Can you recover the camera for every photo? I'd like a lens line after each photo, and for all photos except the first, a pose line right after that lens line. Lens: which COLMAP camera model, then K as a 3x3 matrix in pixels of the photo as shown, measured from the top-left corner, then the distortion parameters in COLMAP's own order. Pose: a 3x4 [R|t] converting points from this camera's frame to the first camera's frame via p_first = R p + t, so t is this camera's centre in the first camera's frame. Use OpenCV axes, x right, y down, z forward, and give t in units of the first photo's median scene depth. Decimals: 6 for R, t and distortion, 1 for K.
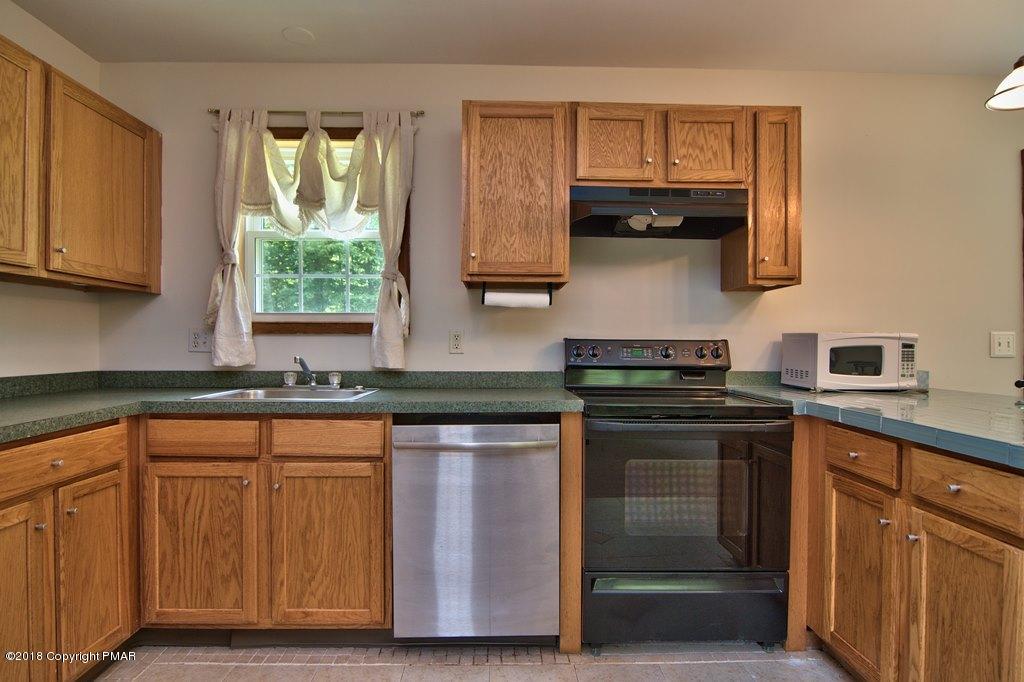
lens RADIAL K [[538.7, 0, 512.1], [0, 538.7, 344.9], [0, 0, 1]] dist [-0.010998, -0.000324]
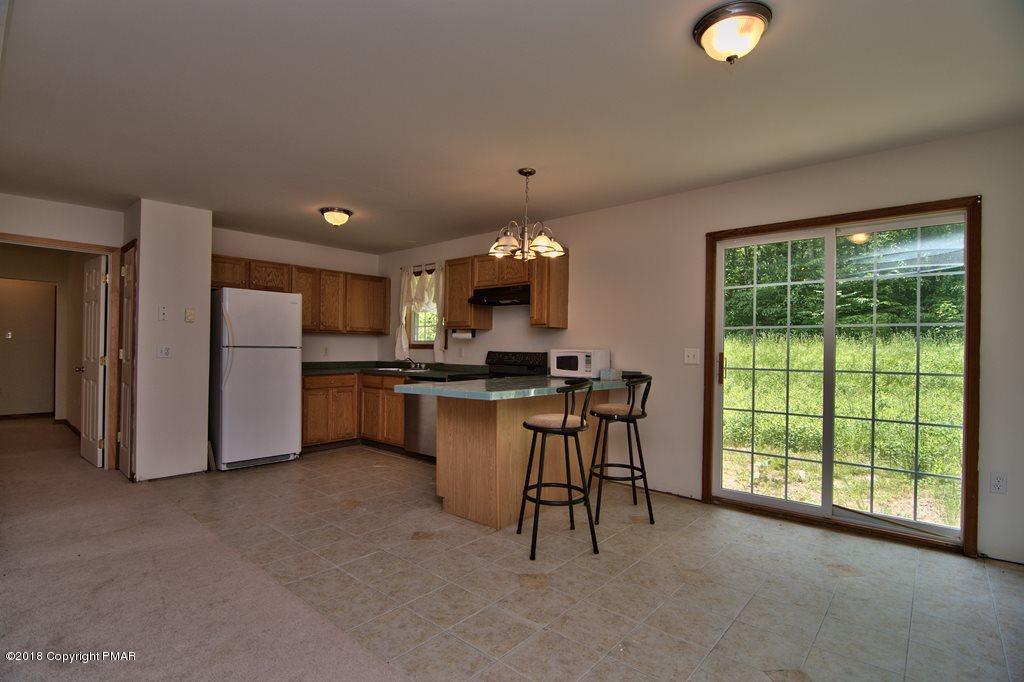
lens RADIAL K [[487.0, 0, 507.9], [0, 487.0, 347.8], [0, 0, 1]] dist [-0.000161, -0.015962]
pose [[0.738820, 0.003294, -0.673895, 1.724997], [-0.012054, 0.999893, -0.008327, -0.010920], [0.673795, 0.014276, 0.738780, -0.539041]]
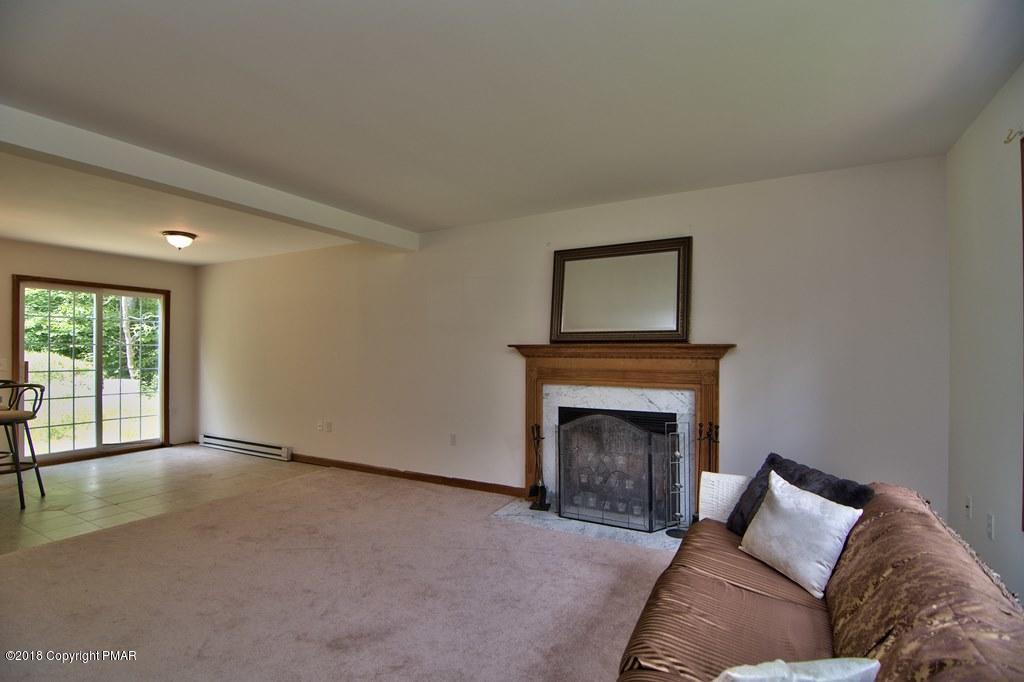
lens RADIAL K [[487.0, 0, 507.9], [0, 487.0, 347.8], [0, 0, 1]] dist [-0.000161, -0.015962]
pose [[0.509788, 0.003945, 0.860291, 0.355172], [0.001866, 0.999982, -0.005692, -0.063889], [-0.860298, 0.004507, 0.509771, -1.999235]]
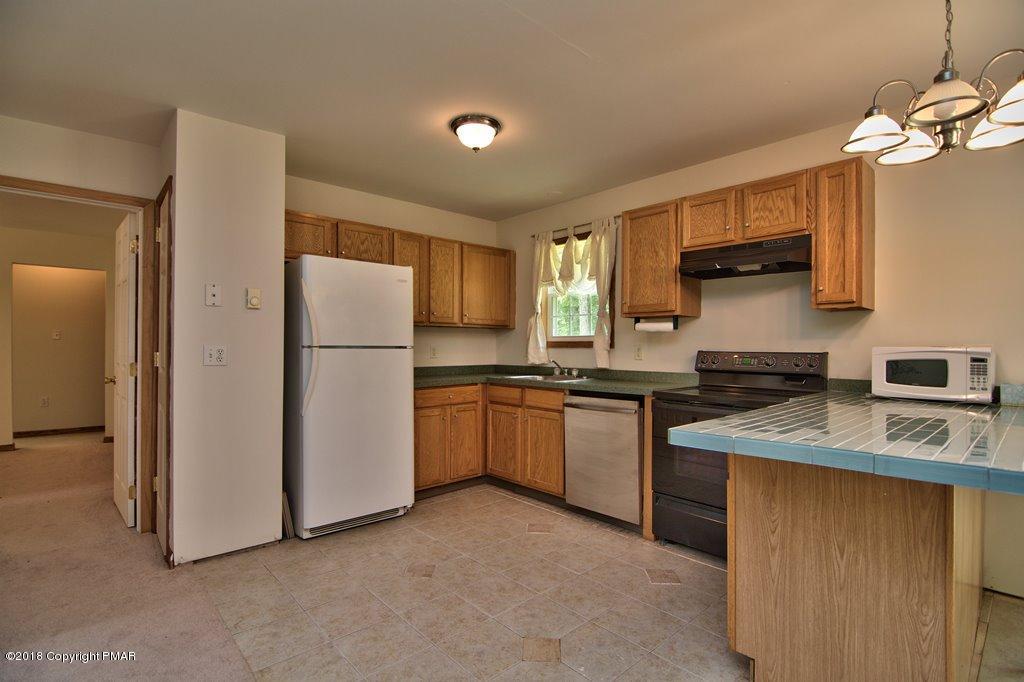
lens RADIAL K [[487.0, 0, 507.9], [0, 487.0, 347.8], [0, 0, 1]] dist [-0.000161, -0.015962]
pose [[0.657895, -0.000008, -0.753110, 0.830669], [-0.004985, 0.999978, -0.004365, -0.012965], [0.753093, 0.006626, 0.657880, -0.288689]]
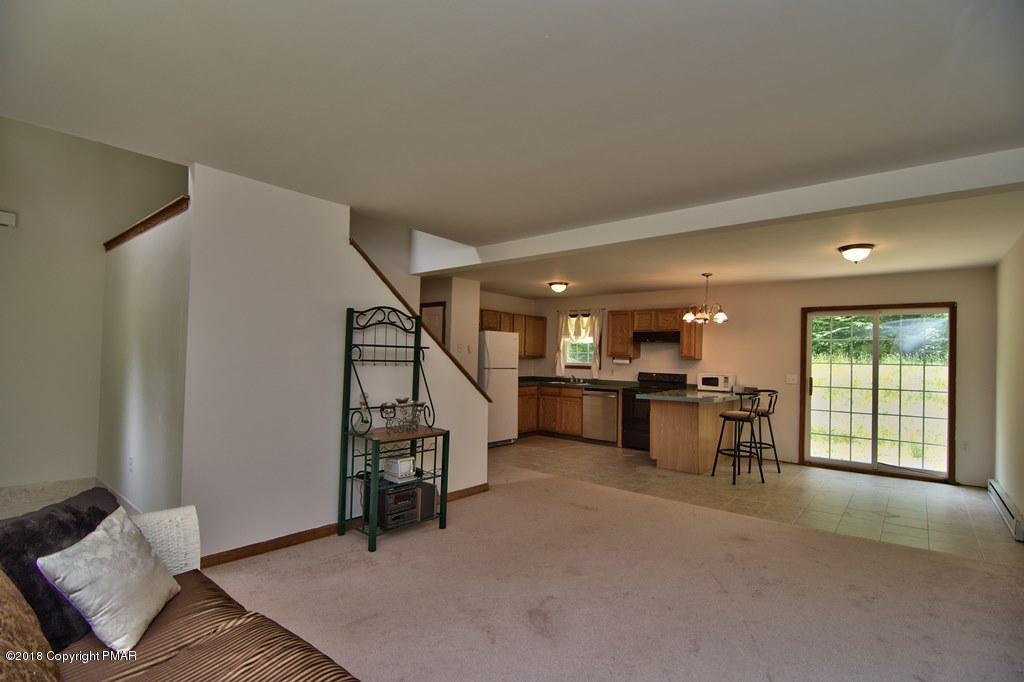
lens RADIAL K [[487.0, 0, 507.9], [0, 487.0, 347.8], [0, 0, 1]] dist [-0.000161, -0.015962]
pose [[0.755313, 0.001060, -0.655364, 1.673666], [-0.025211, 0.999305, -0.027440, -0.066969], [0.654880, 0.037248, 0.754815, -2.135377]]
